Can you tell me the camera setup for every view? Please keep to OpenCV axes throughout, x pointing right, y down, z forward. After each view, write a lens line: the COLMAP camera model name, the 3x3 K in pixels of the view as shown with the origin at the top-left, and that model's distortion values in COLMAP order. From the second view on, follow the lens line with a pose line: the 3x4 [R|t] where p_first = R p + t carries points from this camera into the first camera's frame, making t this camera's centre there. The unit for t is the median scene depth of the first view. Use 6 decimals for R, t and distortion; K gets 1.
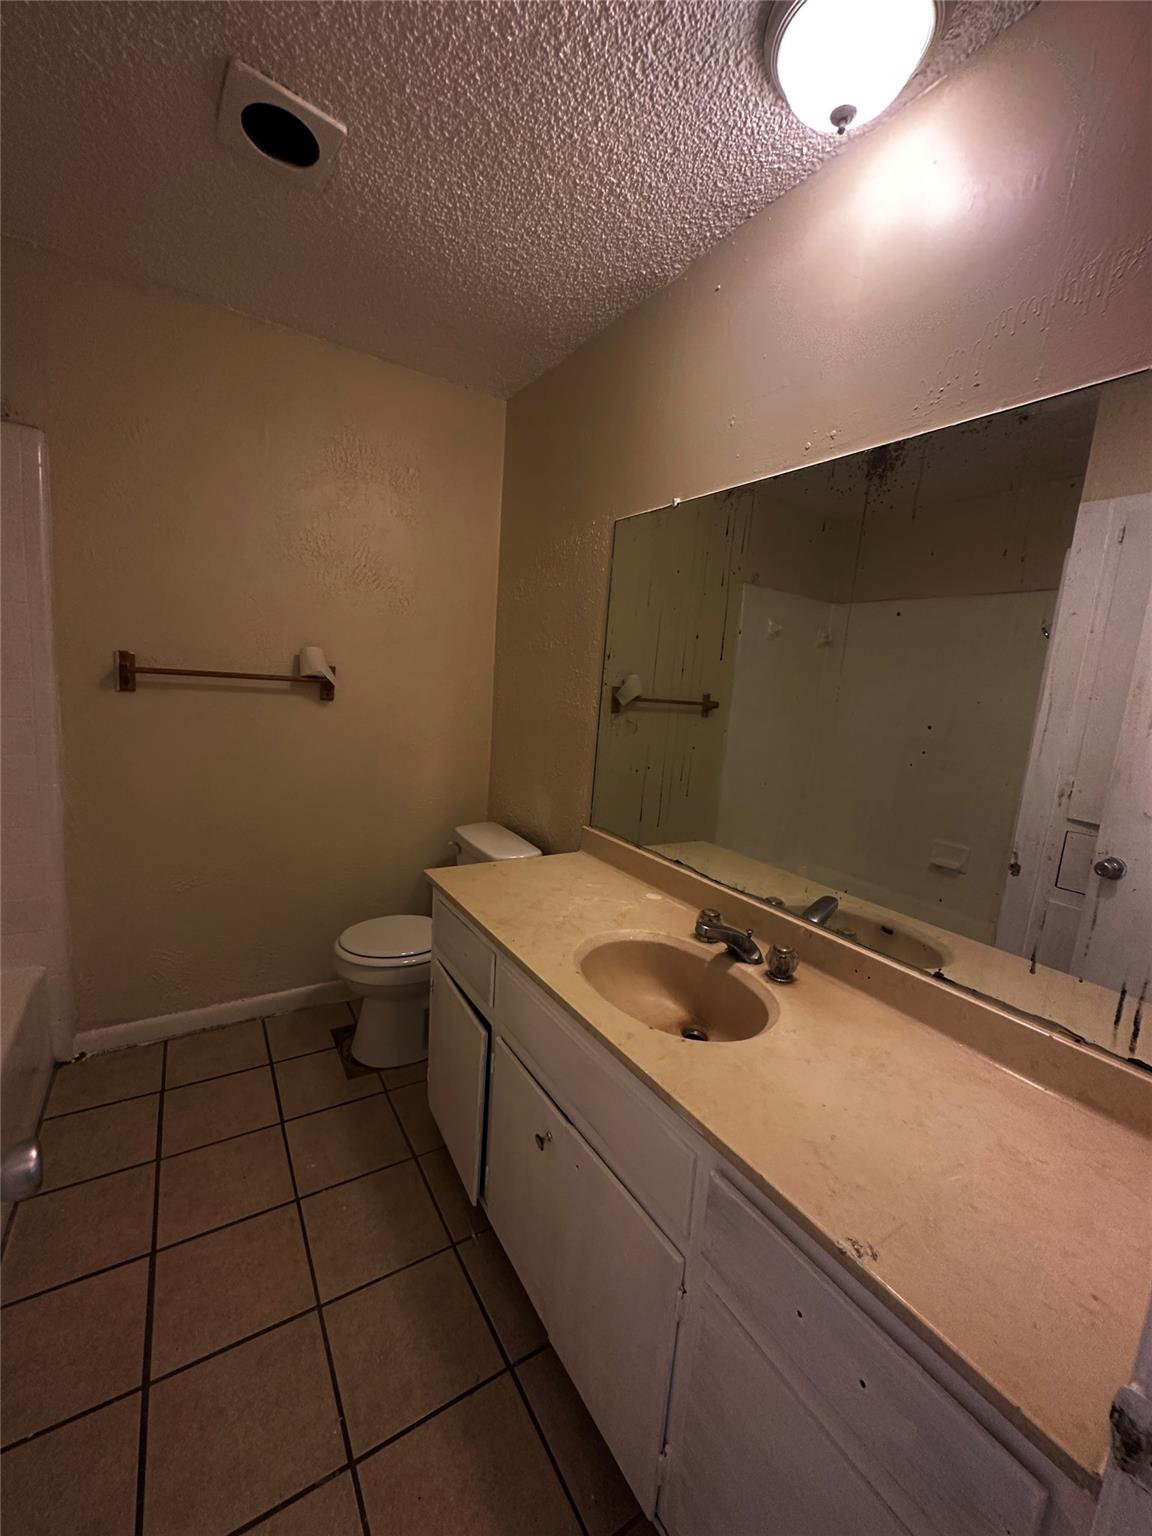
lens RADIAL K [[617.6, 0, 576.2], [0, 617.6, 764.0], [0, 0, 1]] dist [-0.004584, 0.001978]
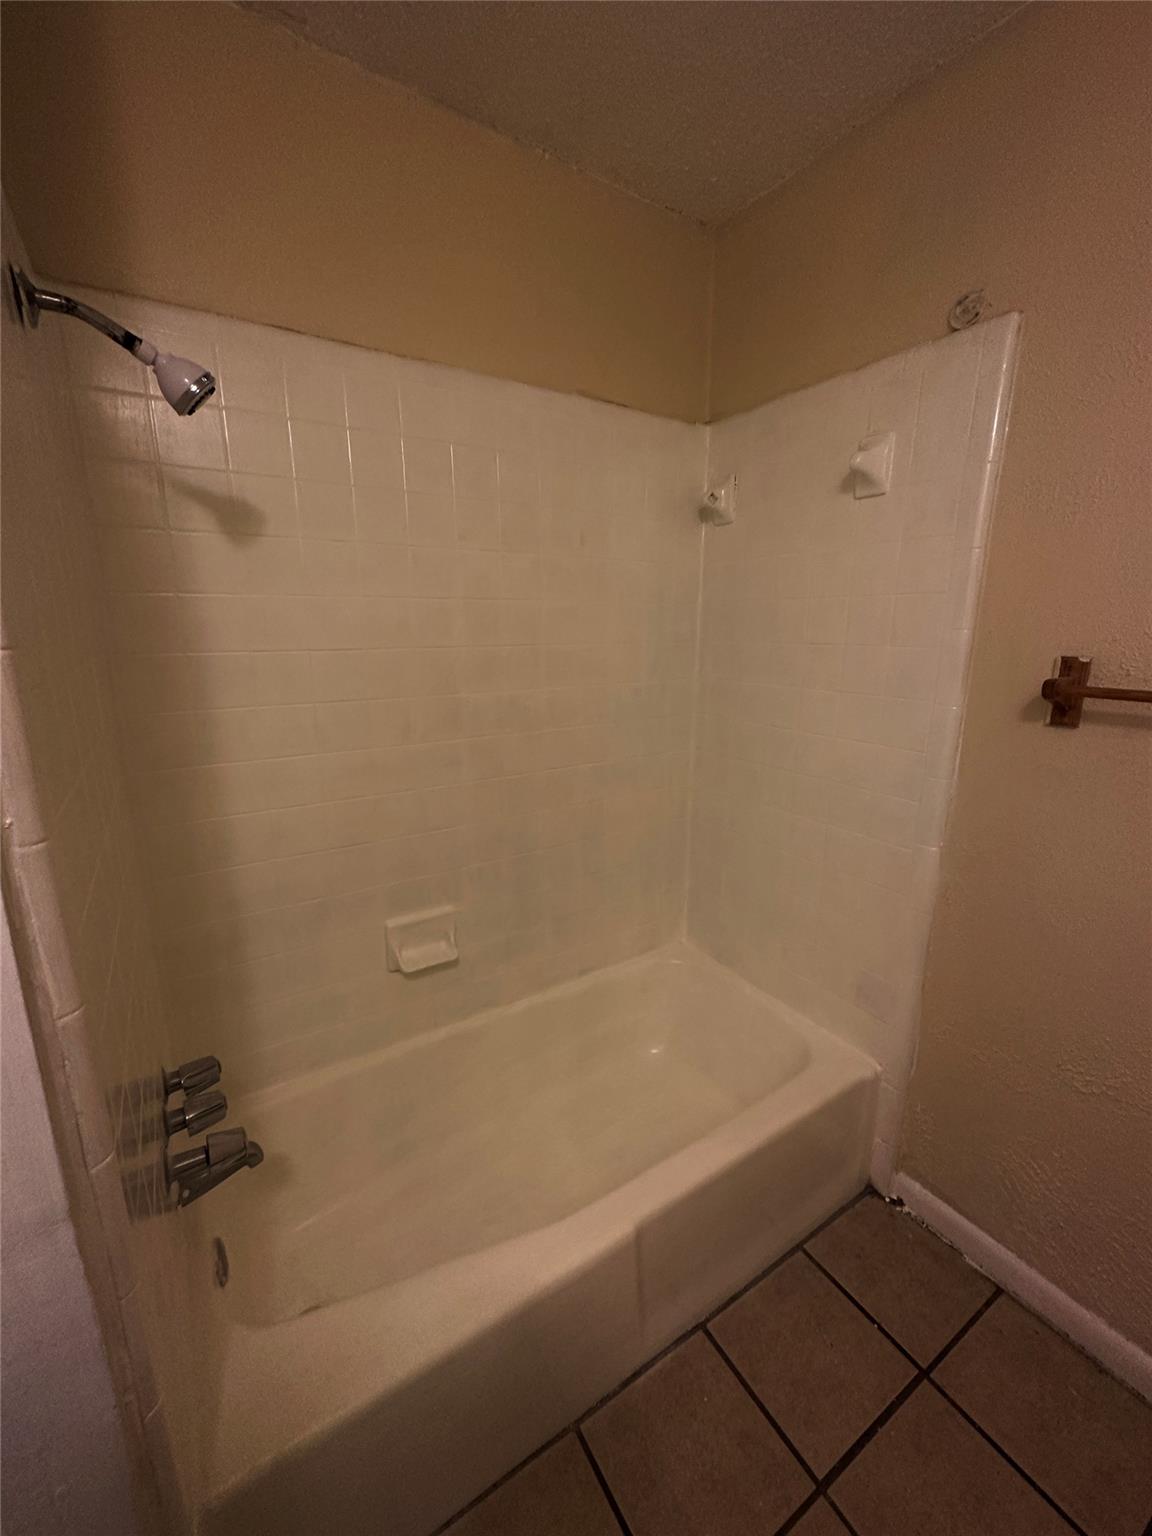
lens RADIAL K [[617.6, 0, 578.3], [0, 617.6, 761.5], [0, 0, 1]] dist [-0.004584, 0.001978]
pose [[0.008225, 0.150614, -0.988558, -0.155242], [-0.152983, 0.977144, 0.147603, -0.100723], [0.988195, 0.150018, 0.031078, 0.532429]]
